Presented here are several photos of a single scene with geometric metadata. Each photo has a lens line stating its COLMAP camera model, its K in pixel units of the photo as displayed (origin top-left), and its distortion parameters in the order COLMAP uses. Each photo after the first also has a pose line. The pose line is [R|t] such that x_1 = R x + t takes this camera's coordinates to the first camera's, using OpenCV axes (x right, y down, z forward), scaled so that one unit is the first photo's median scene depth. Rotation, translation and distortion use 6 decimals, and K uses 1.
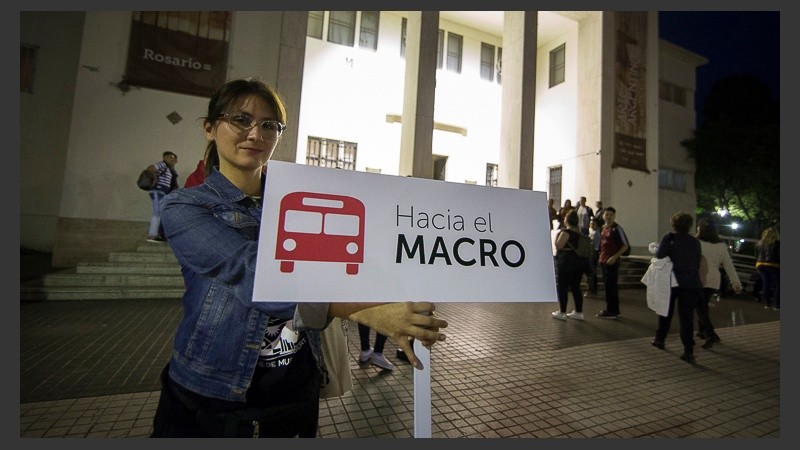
lens RADIAL K [[384.7, 0, 399.1], [0, 384.7, 227.0], [0, 0, 1]] dist [-0.004762, -0.000320]
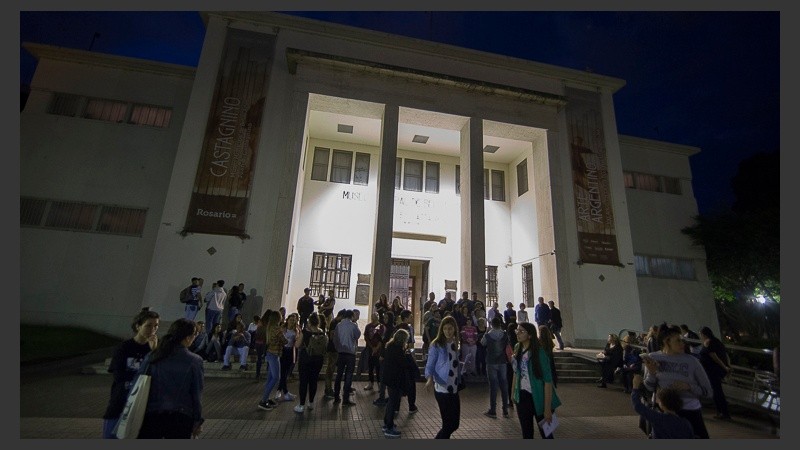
lens RADIAL K [[384.7, 0, 403.3], [0, 384.7, 224.3], [0, 0, 1]] dist [-0.004762, -0.000320]
pose [[0.965250, -0.069878, -0.251813, 0.355198], [0.013564, 0.975684, -0.218760, -0.034269], [0.260977, 0.207743, 0.942727, -0.159595]]
